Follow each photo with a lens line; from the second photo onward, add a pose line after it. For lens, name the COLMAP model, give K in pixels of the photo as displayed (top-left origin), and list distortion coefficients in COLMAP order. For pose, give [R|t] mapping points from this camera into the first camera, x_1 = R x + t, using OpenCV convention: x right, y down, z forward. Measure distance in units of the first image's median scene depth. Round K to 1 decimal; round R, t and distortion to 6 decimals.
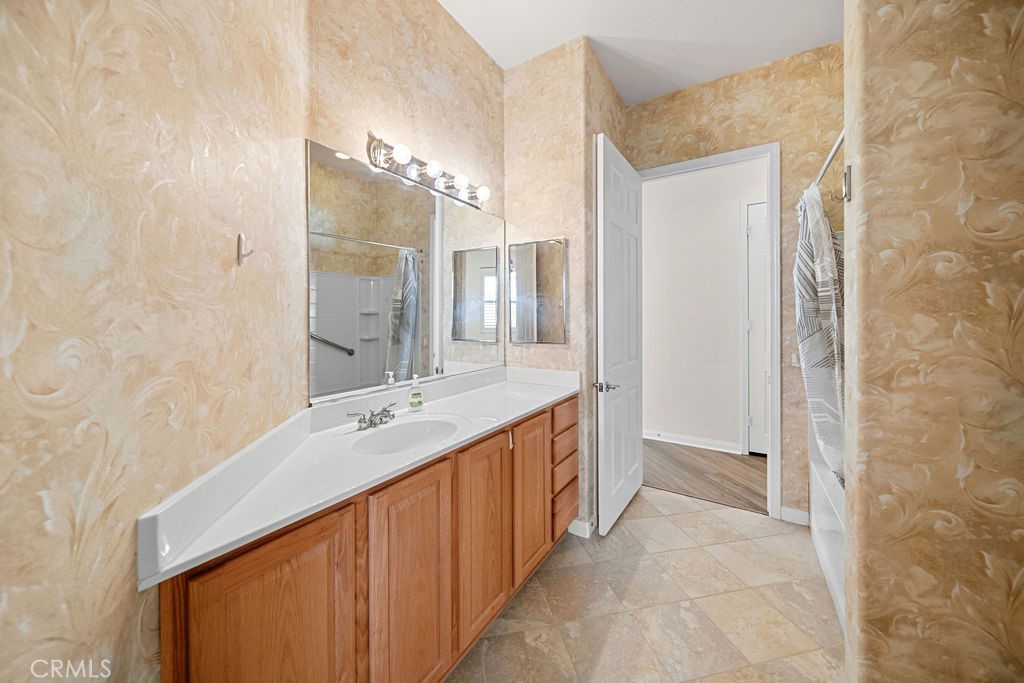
lens RADIAL K [[363.7, 0, 510.4], [0, 363.7, 318.7], [0, 0, 1]] dist [0.000019, -0.000011]
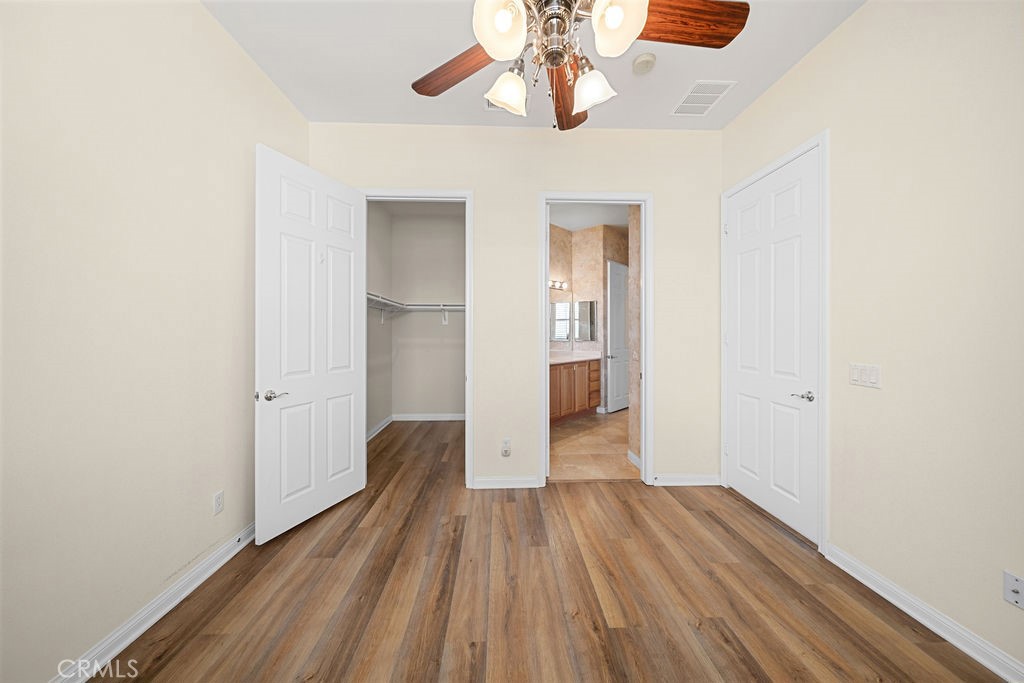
lens RADIAL K [[358.4, 0, 514.3], [0, 358.4, 332.1], [0, 0, 1]] dist [-0.000613, -0.000052]
pose [[0.986481, 0.001239, -0.163873, -0.006300], [-0.001321, 0.999999, -0.000391, 0.008295], [0.163872, 0.000603, 0.986481, -1.685135]]
